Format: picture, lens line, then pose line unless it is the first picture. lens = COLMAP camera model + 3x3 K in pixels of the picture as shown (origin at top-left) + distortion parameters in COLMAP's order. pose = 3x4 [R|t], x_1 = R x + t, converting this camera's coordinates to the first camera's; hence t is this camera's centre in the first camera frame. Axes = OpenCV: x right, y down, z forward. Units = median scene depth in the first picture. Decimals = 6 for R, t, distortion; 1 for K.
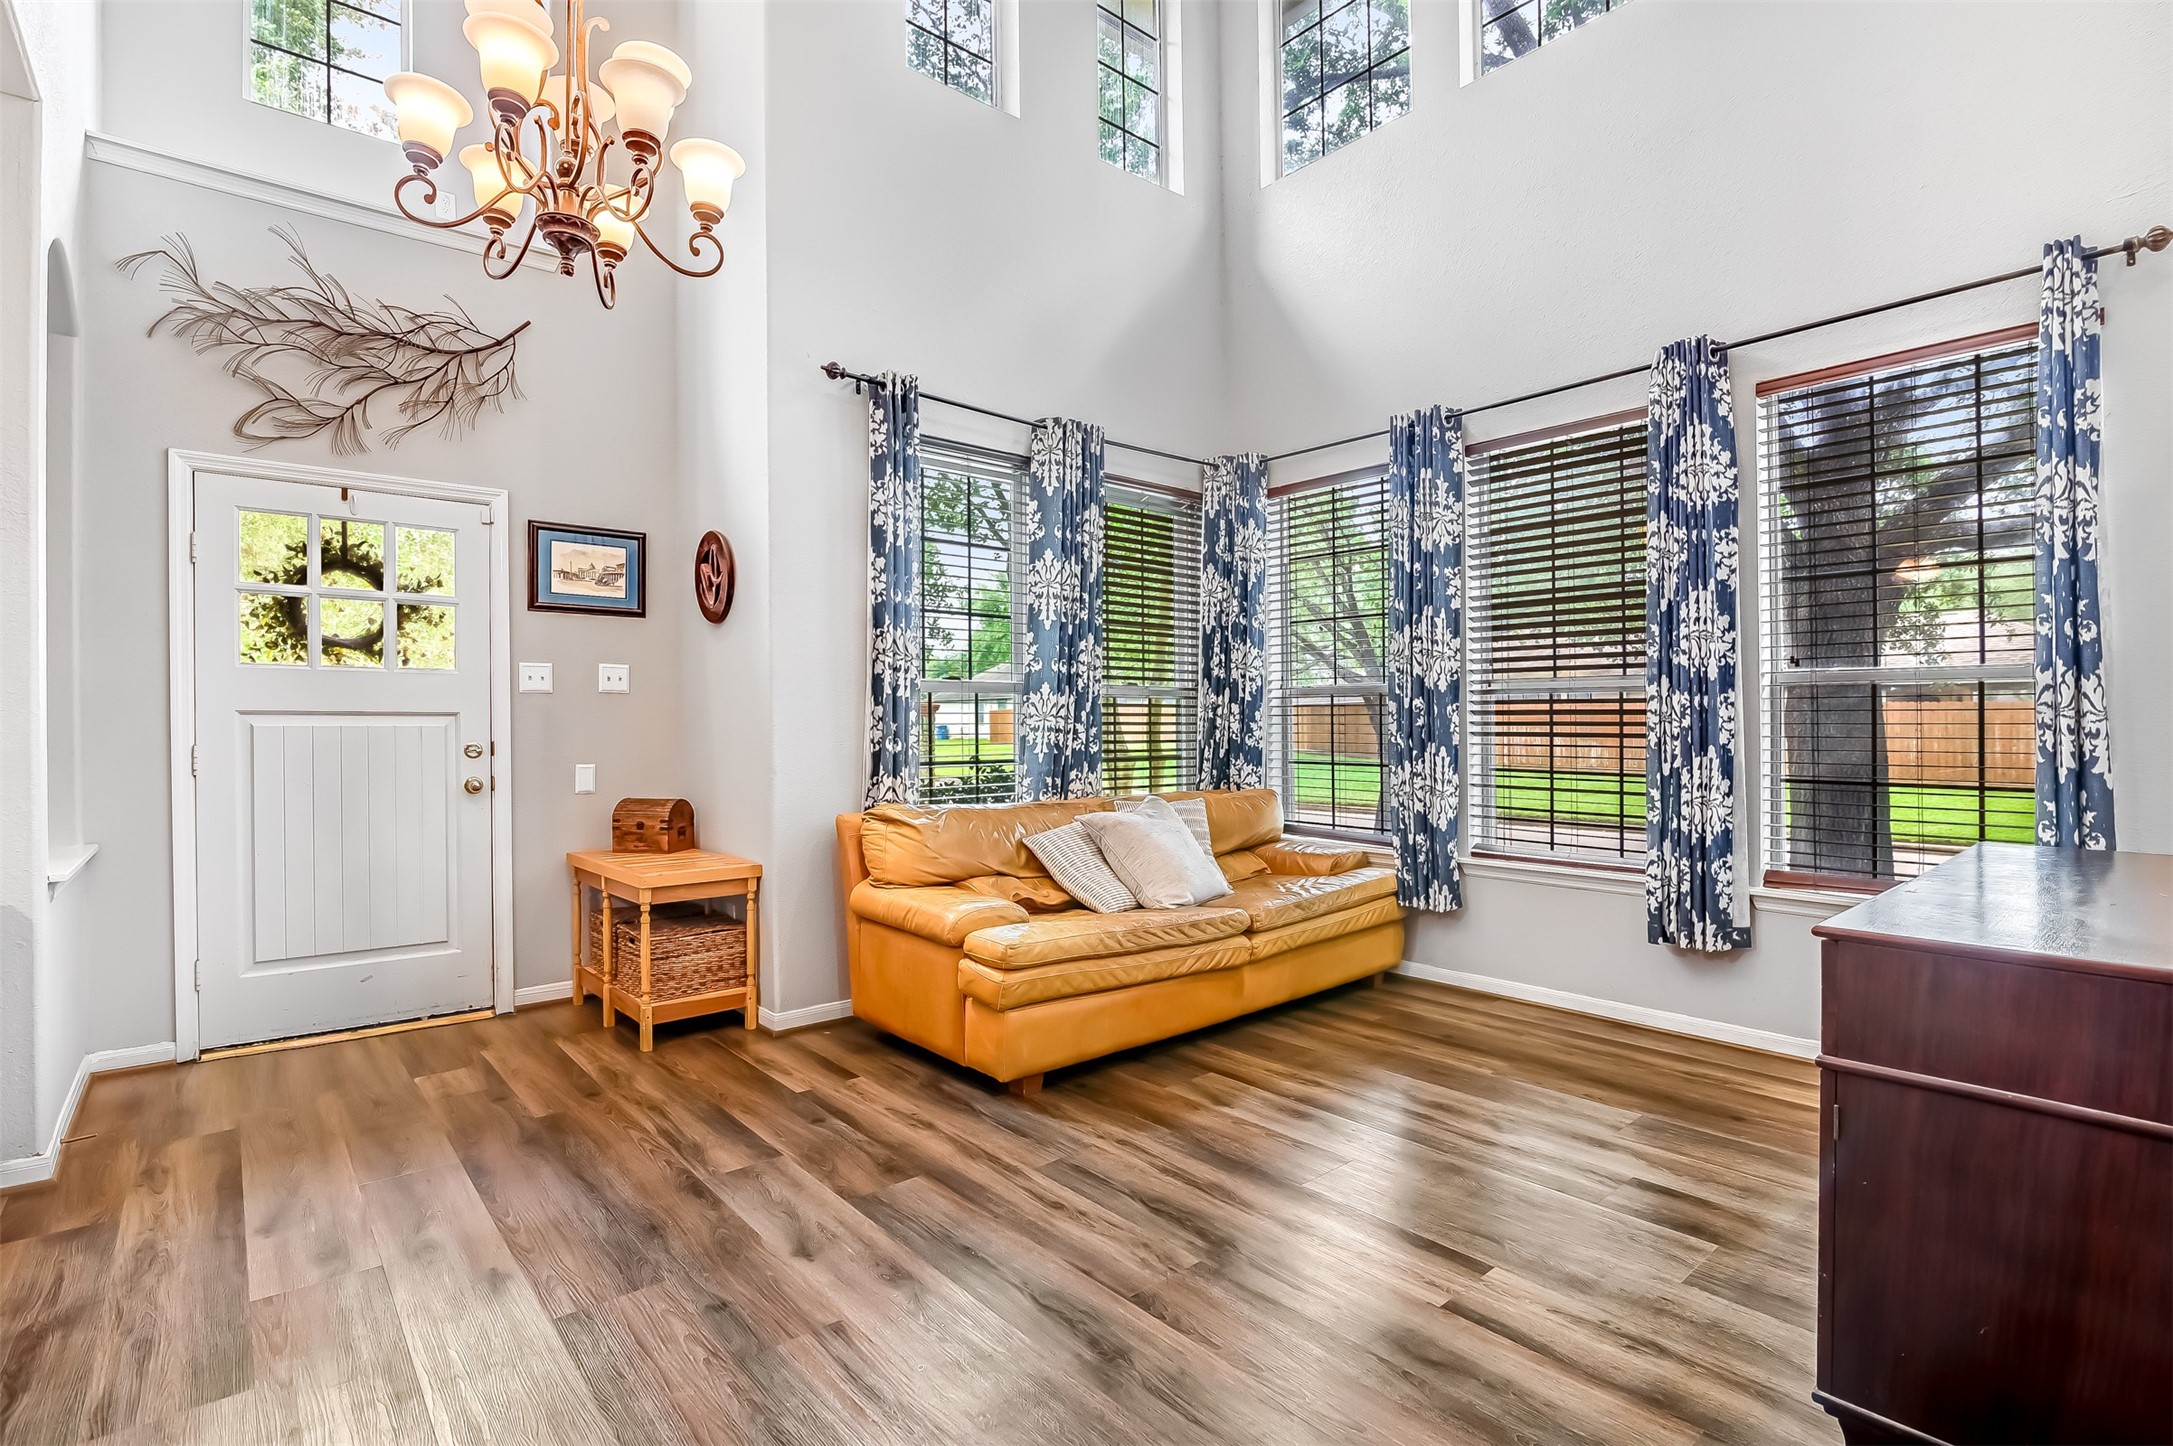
lens RADIAL K [[1039.5, 0, 1080.0], [0, 1039.5, 717.7], [0, 0, 1]] dist [-0.004312, -0.000618]
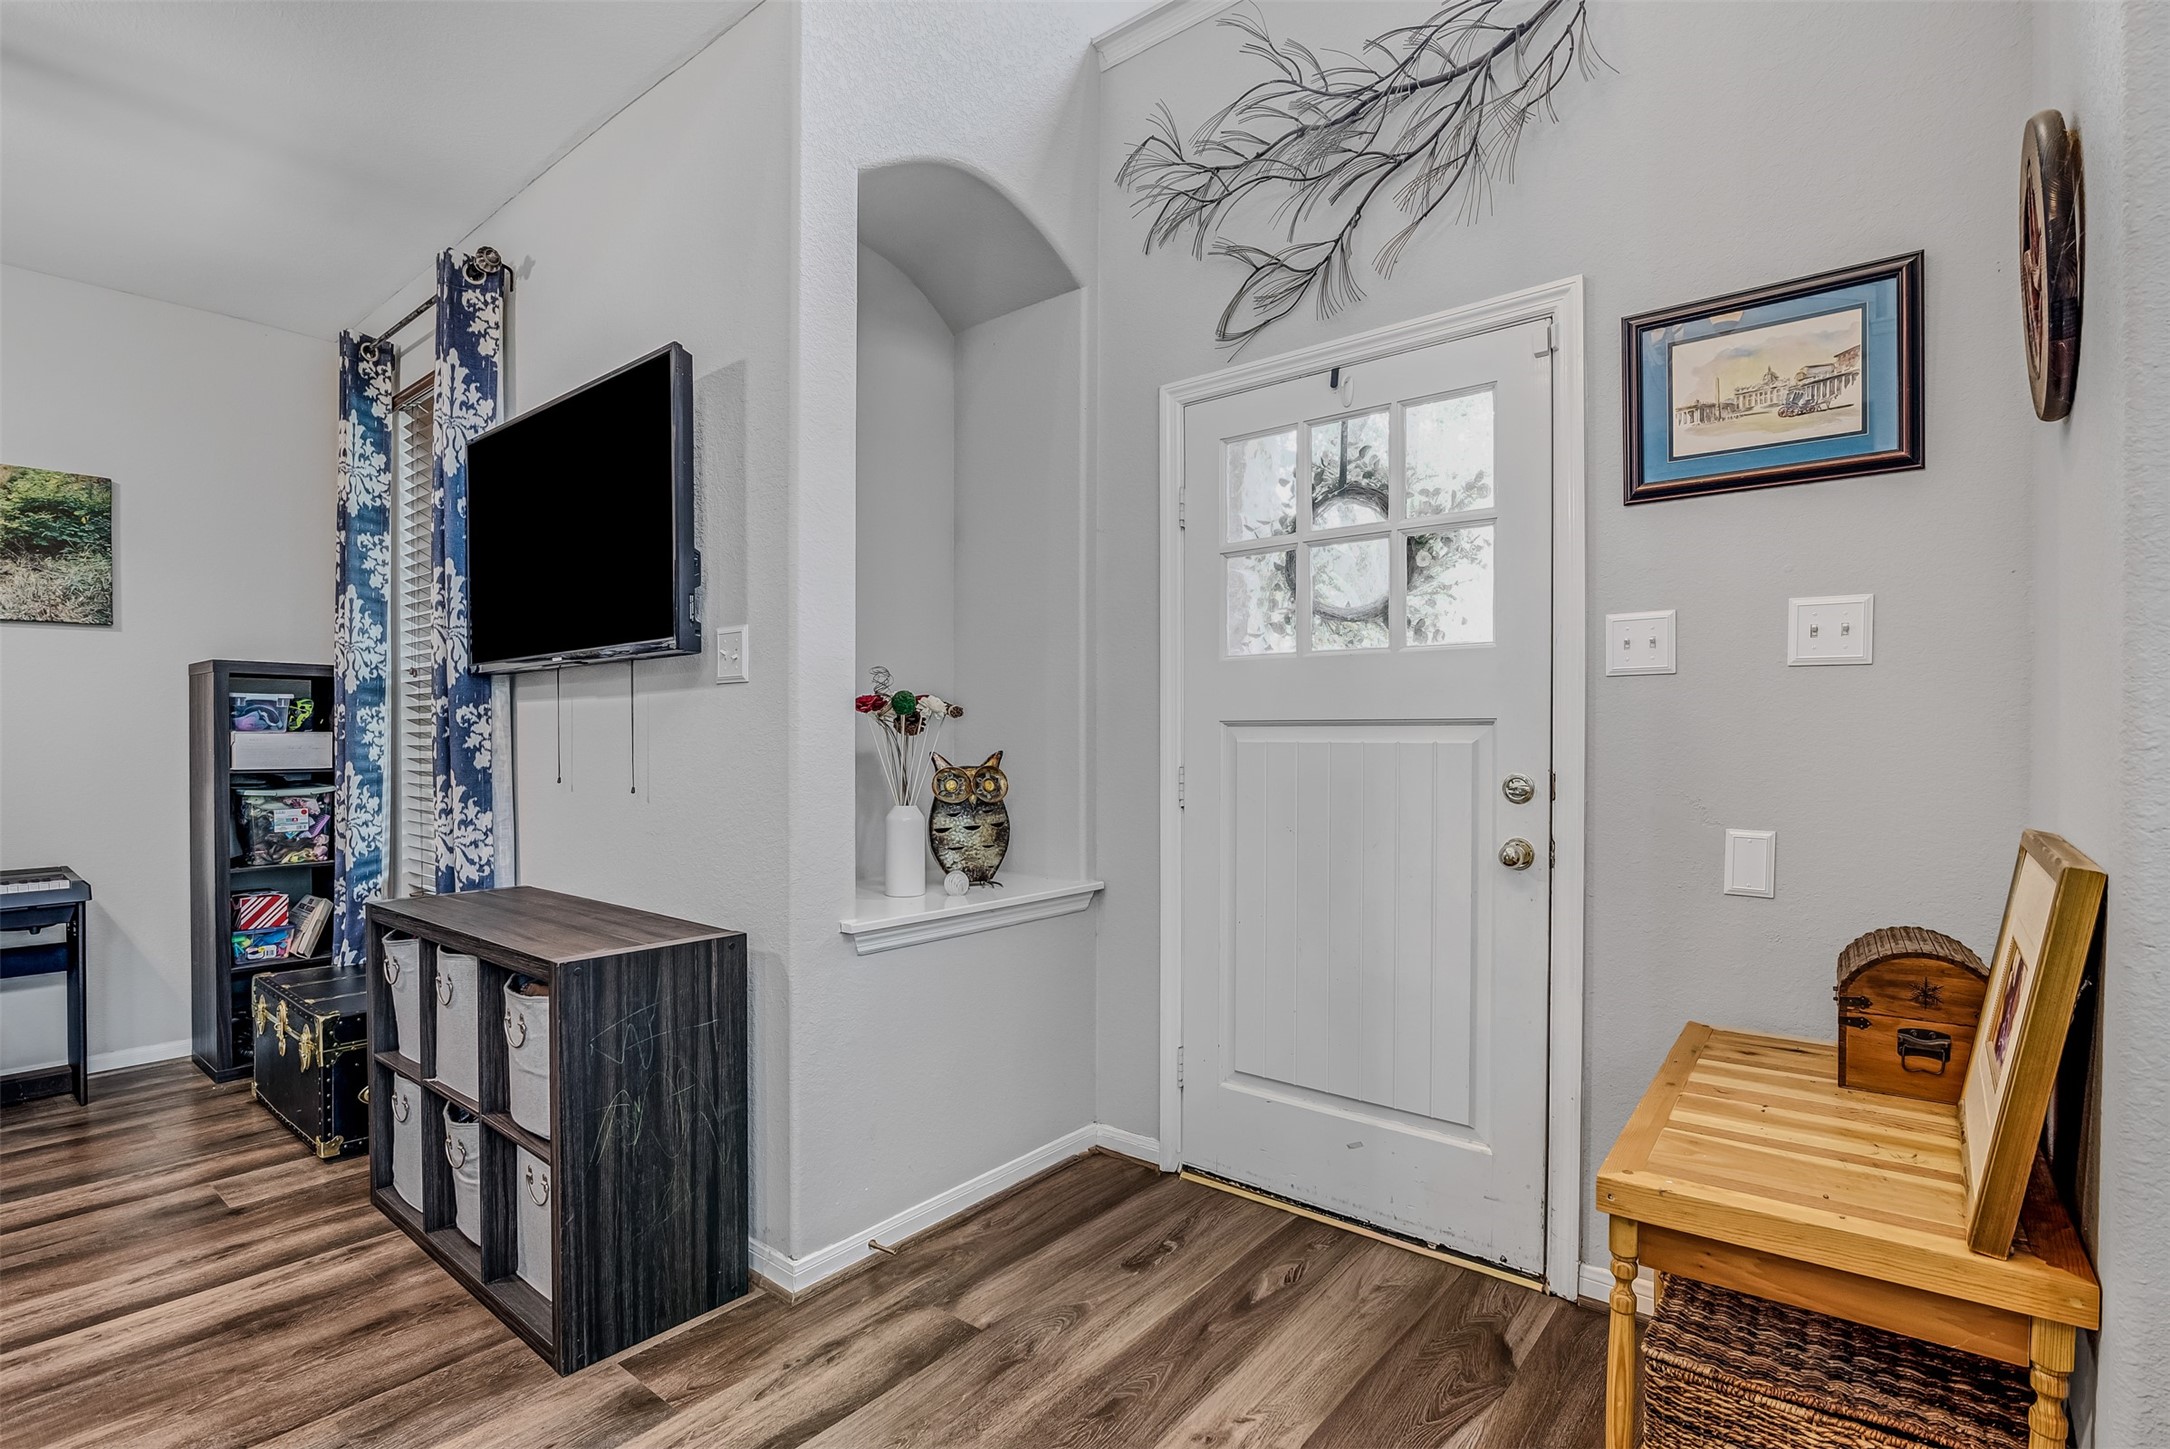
lens RADIAL K [[1023.5, 0, 1078.1], [0, 1023.5, 761.8], [0, 0, 1]] dist [-0.017869, -0.000838]
pose [[0.170849, 0.023964, -0.985006, -0.110163], [0.007270, 0.999646, 0.025582, 0.002769], [0.985270, -0.011531, 0.170614, 0.711539]]
